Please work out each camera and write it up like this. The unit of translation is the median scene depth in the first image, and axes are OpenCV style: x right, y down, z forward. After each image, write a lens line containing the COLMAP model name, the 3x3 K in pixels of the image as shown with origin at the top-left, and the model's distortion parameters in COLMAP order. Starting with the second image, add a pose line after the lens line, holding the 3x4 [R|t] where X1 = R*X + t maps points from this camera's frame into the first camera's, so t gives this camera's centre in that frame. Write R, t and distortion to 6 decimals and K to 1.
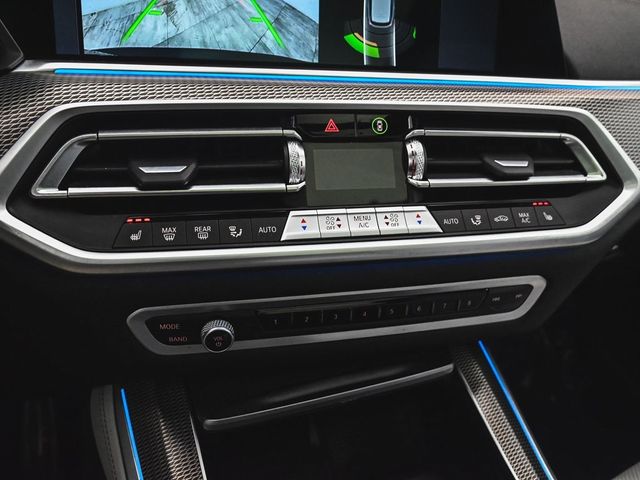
lens RADIAL K [[553.0, 0, 320.0], [0, 553.0, 240.0], [0, 0, 1]] dist [-0.045009, -0.000019]
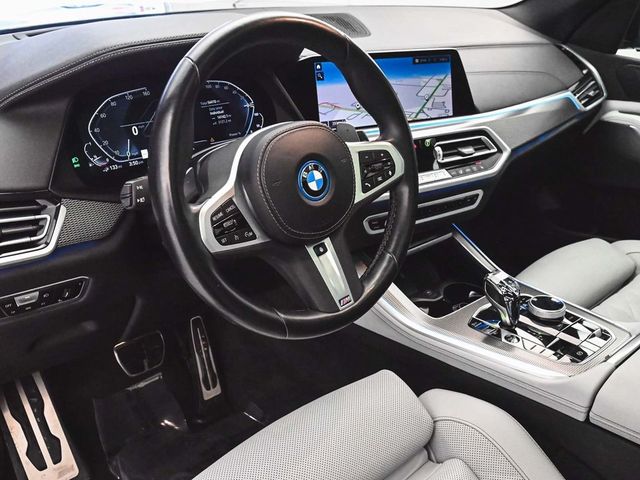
lens RADIAL K [[625.9, 0, 320.0], [0, 625.9, 240.0], [0, 0, 1]] dist [0.000273, 0.000326]
pose [[0.944232, -0.165495, 0.284670, -1.393149], [0.163739, 0.986043, 0.030130, 0.096734], [-0.285683, 0.018162, 0.958152, -1.889892]]
